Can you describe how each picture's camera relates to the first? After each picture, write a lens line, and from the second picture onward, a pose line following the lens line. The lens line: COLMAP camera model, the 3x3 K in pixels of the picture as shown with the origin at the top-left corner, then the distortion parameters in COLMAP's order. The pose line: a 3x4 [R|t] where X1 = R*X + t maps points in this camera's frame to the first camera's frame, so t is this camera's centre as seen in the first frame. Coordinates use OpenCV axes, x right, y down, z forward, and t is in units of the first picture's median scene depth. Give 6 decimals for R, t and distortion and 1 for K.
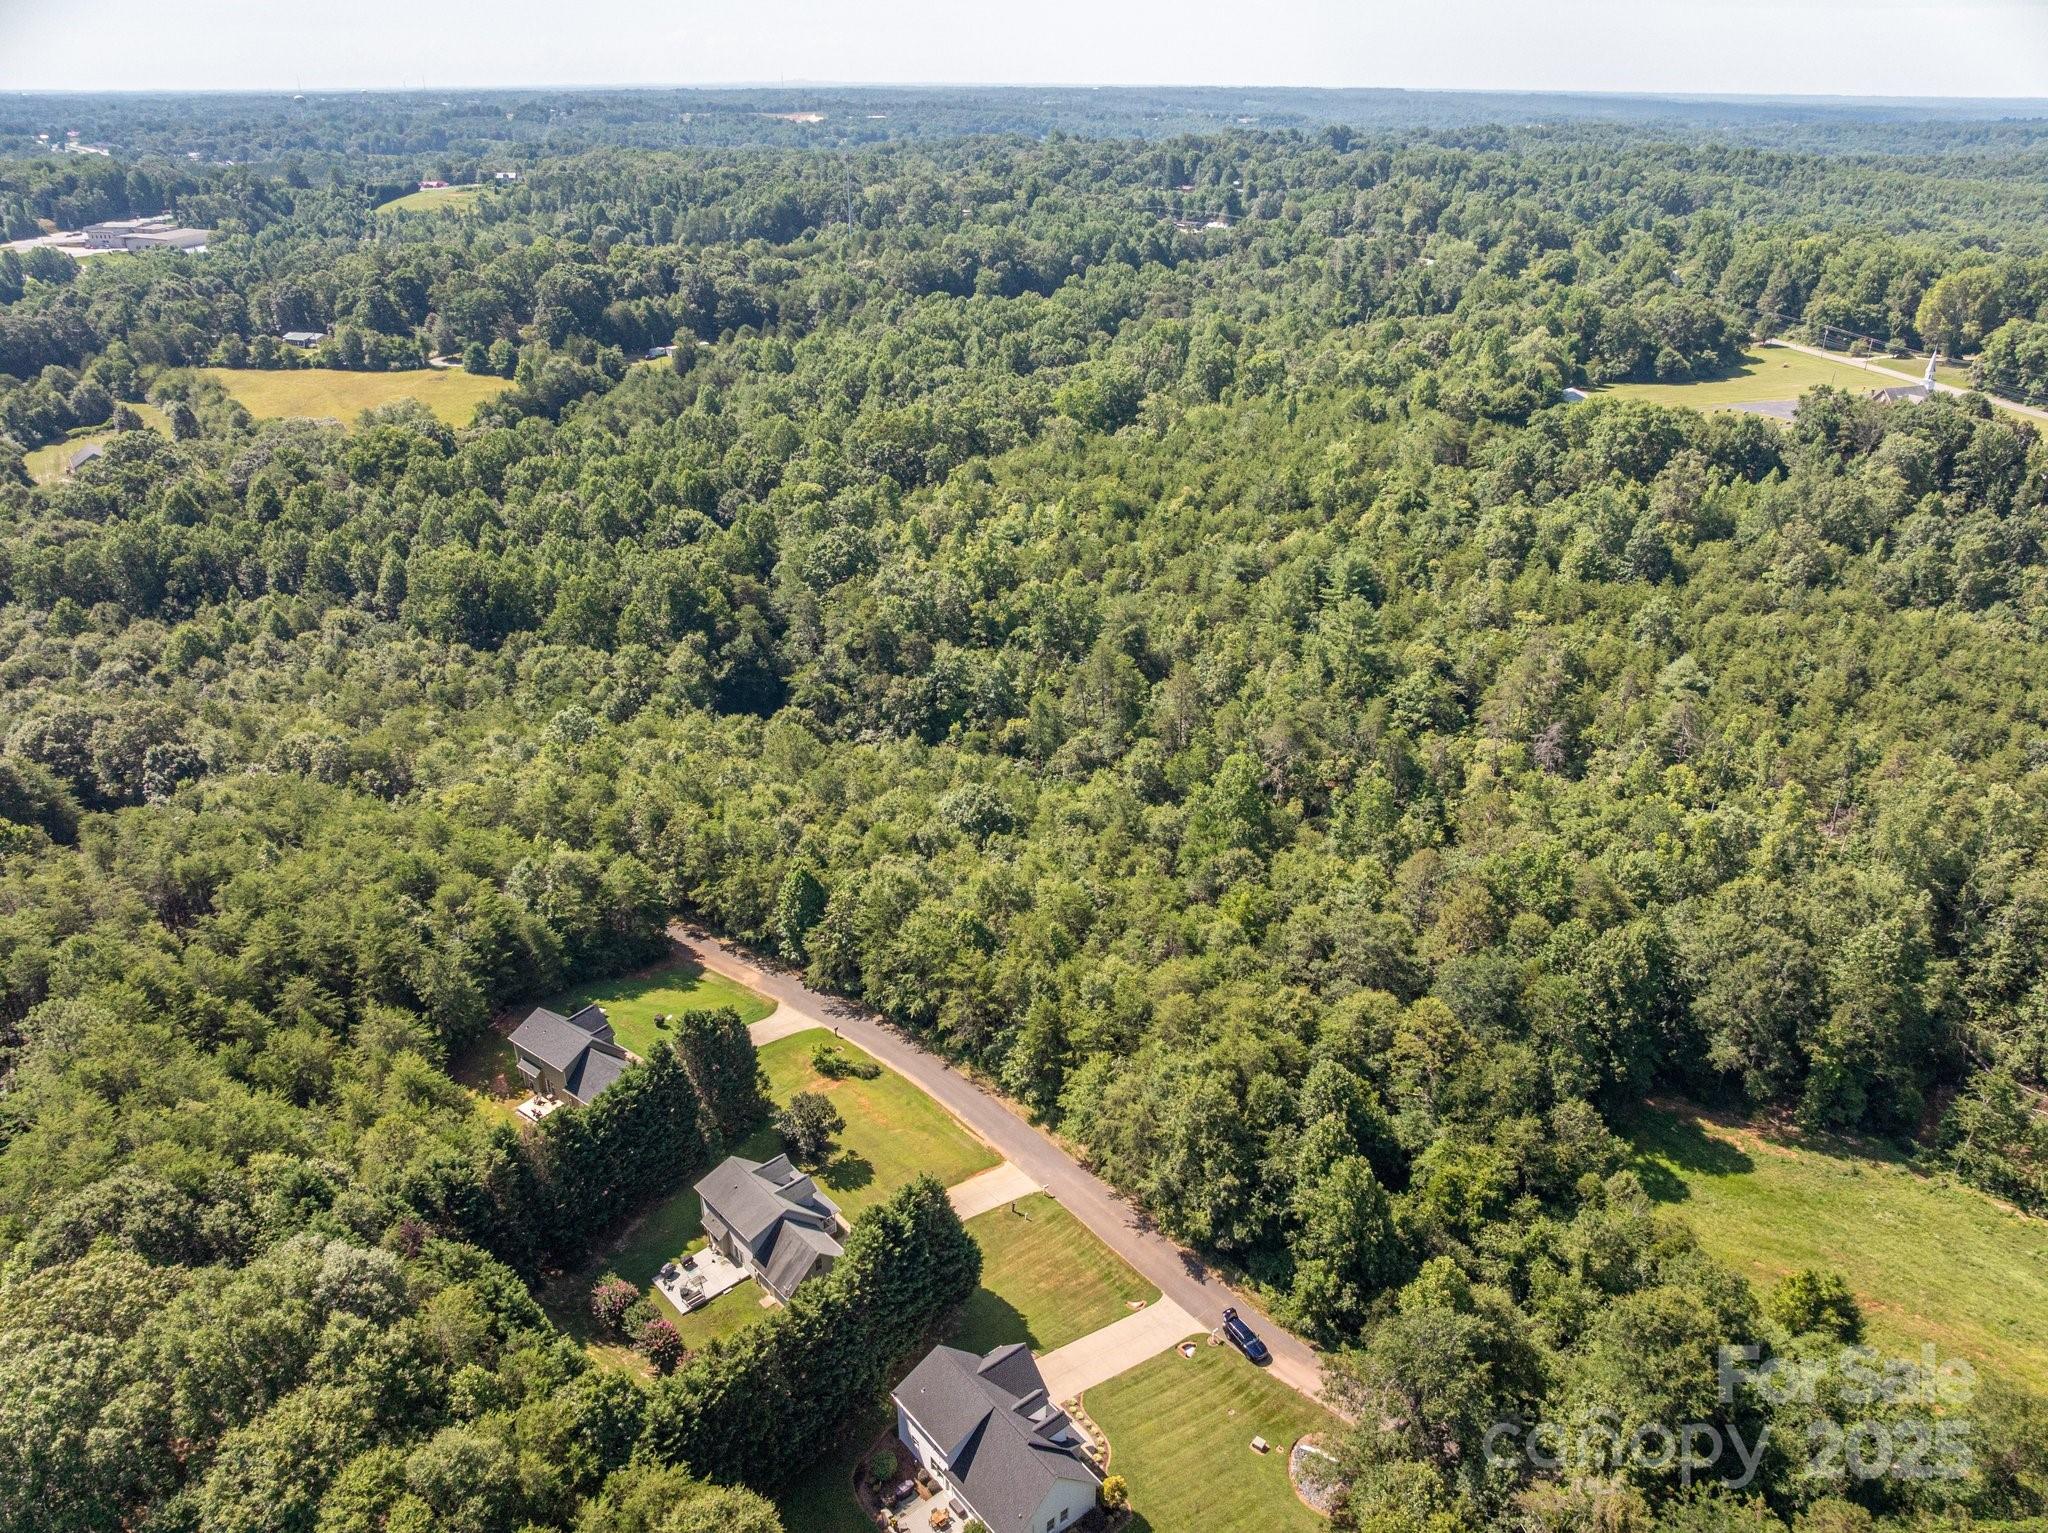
lens RADIAL K [[1426.4, 0, 1024.0], [0, 1426.4, 766.5], [0, 0, 1]] dist [-0.063998, 0.037262]
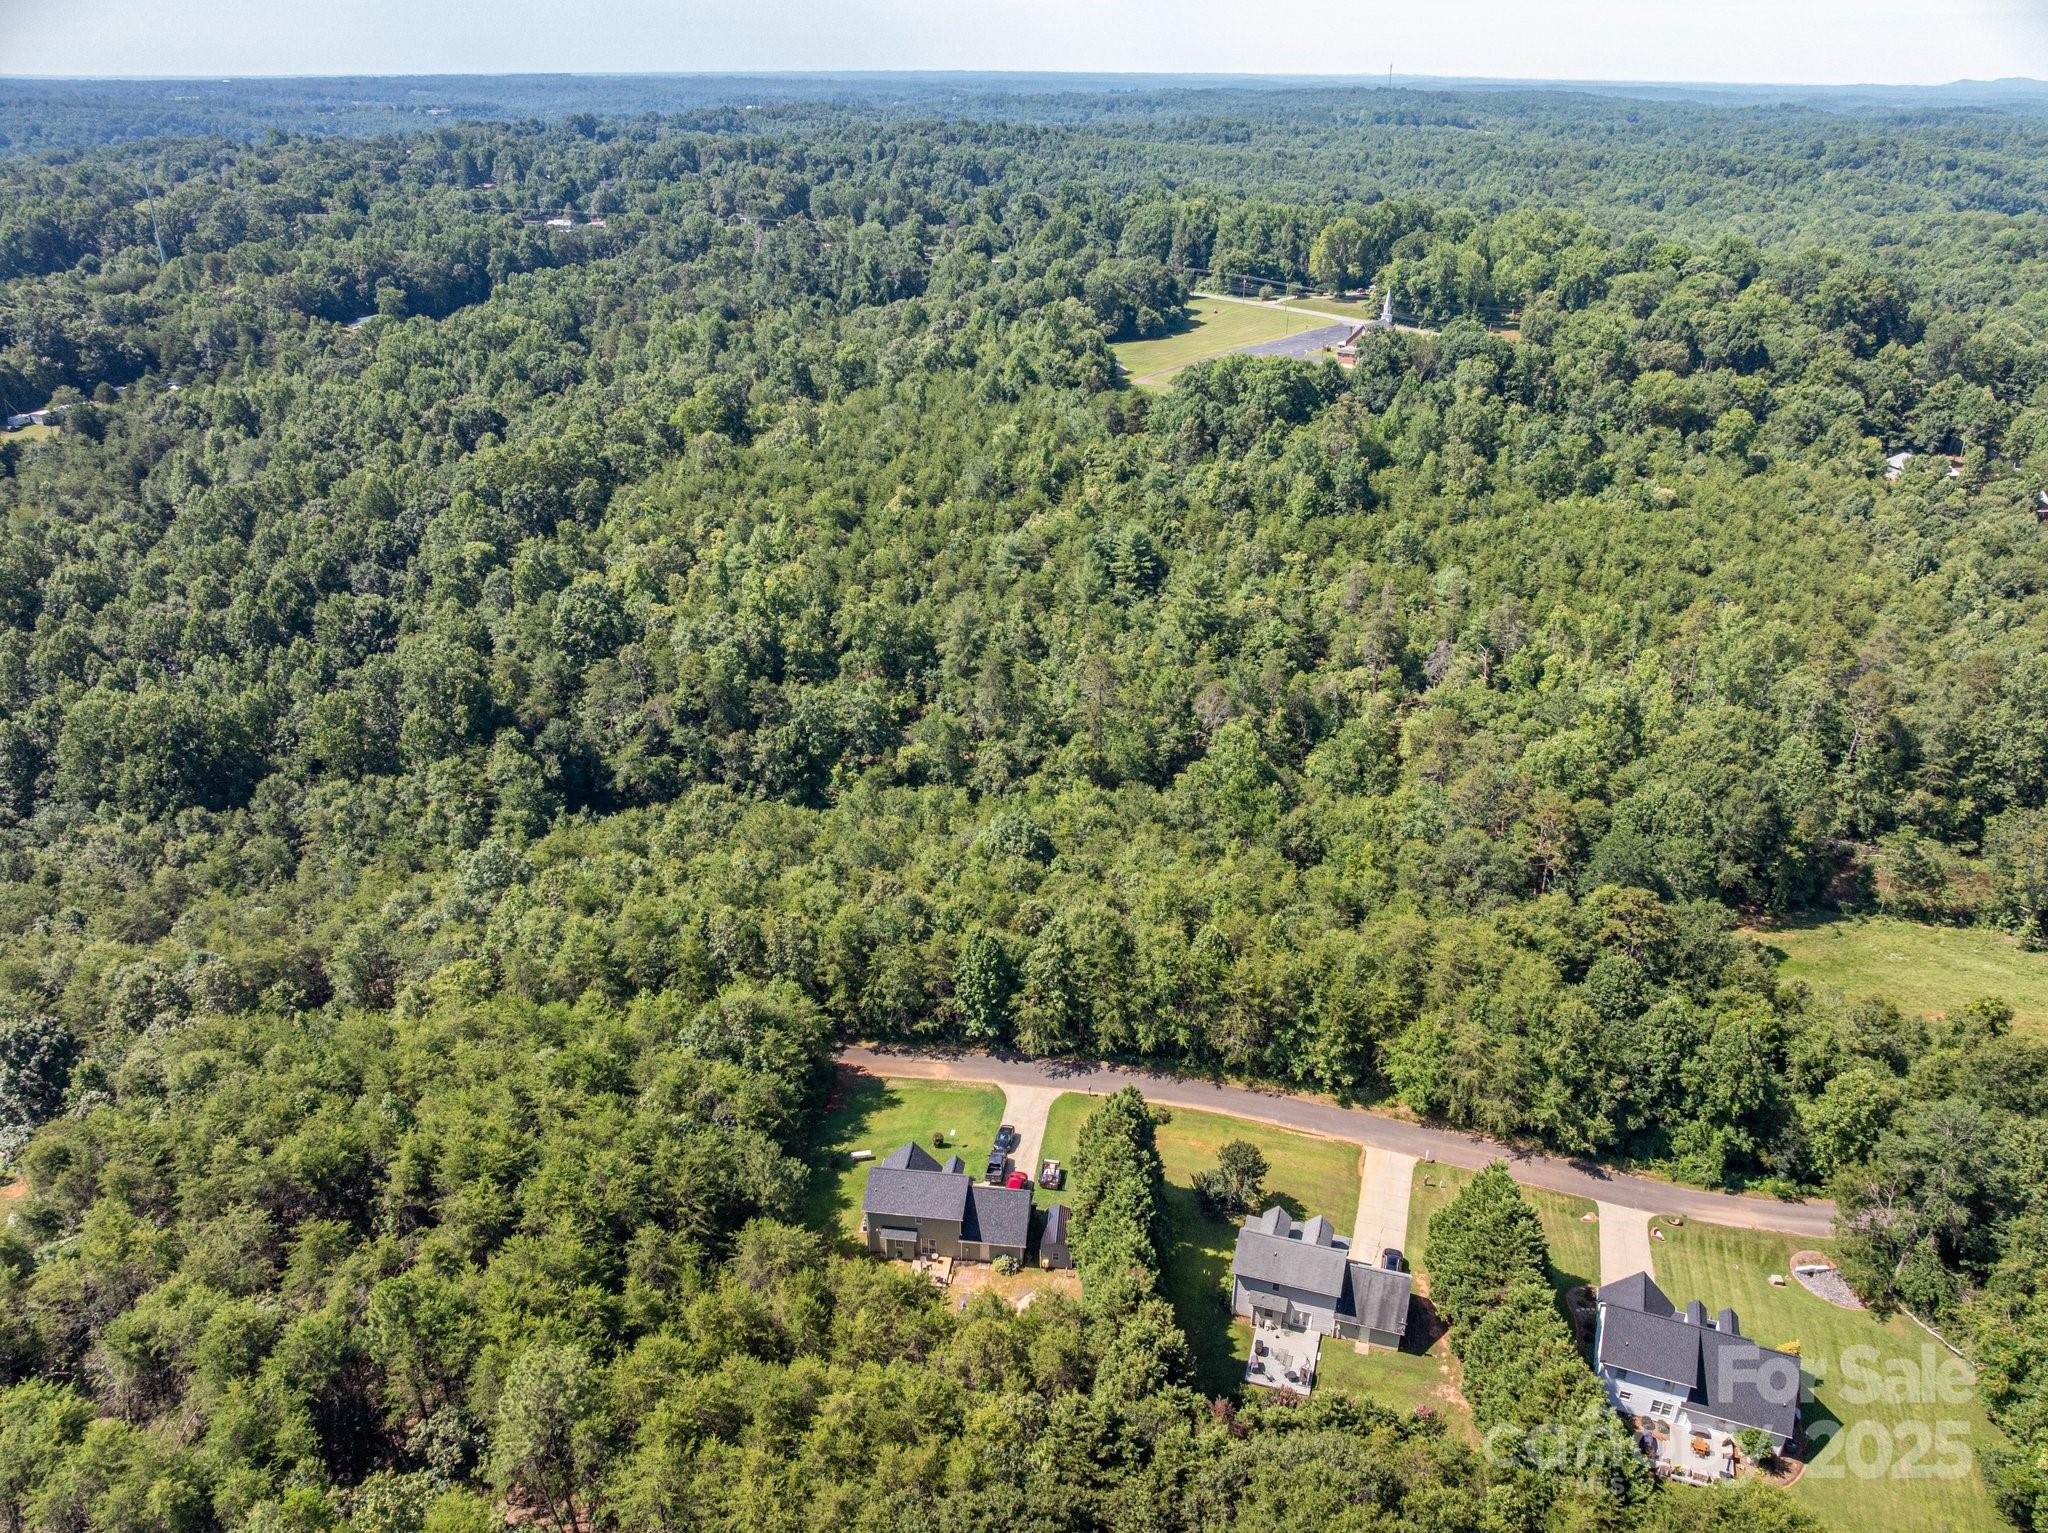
lens RADIAL K [[1426.4, 0, 1024.0], [0, 1426.4, 766.5], [0, 0, 1]] dist [-0.063998, 0.037262]
pose [[0.866907, -0.221287, 0.446658, -0.313561], [0.217122, 0.974221, 0.061250, -0.052532], [-0.448698, 0.043881, 0.892606, 0.095736]]
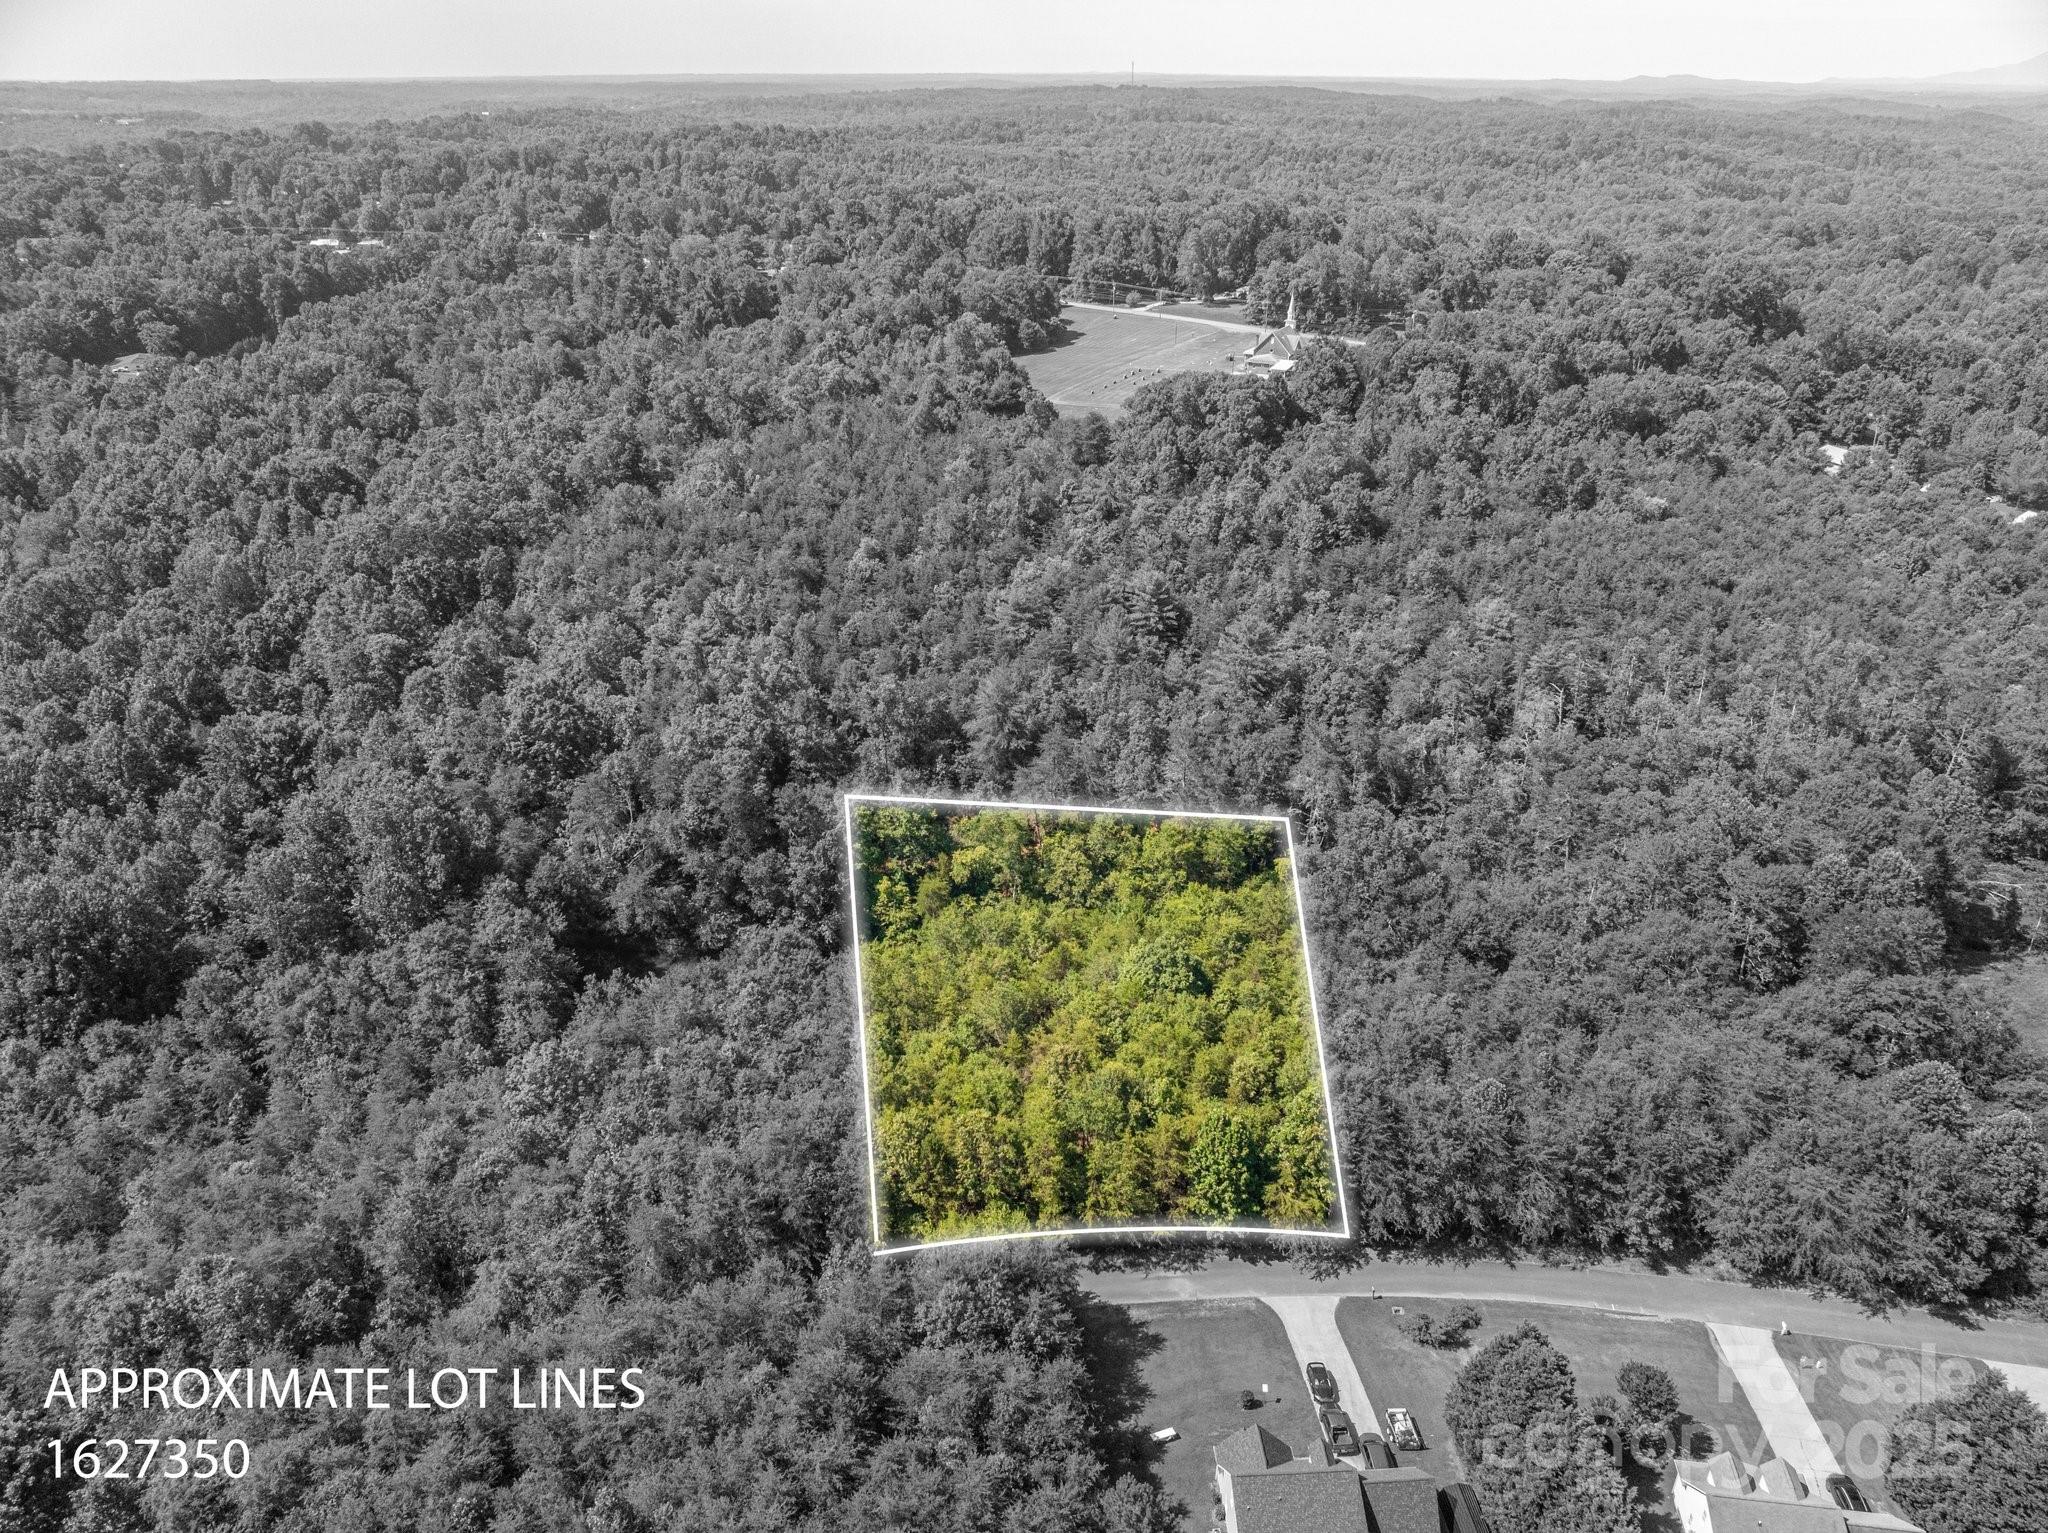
lens RADIAL K [[1426.4, 0, 1024.0], [0, 1426.4, 766.5], [0, 0, 1]] dist [-0.063998, 0.037262]
pose [[0.770300, -0.284490, 0.570705, -0.372200], [0.279783, 0.955005, 0.098427, -0.129464], [-0.573027, 0.083855, 0.815235, 0.258175]]
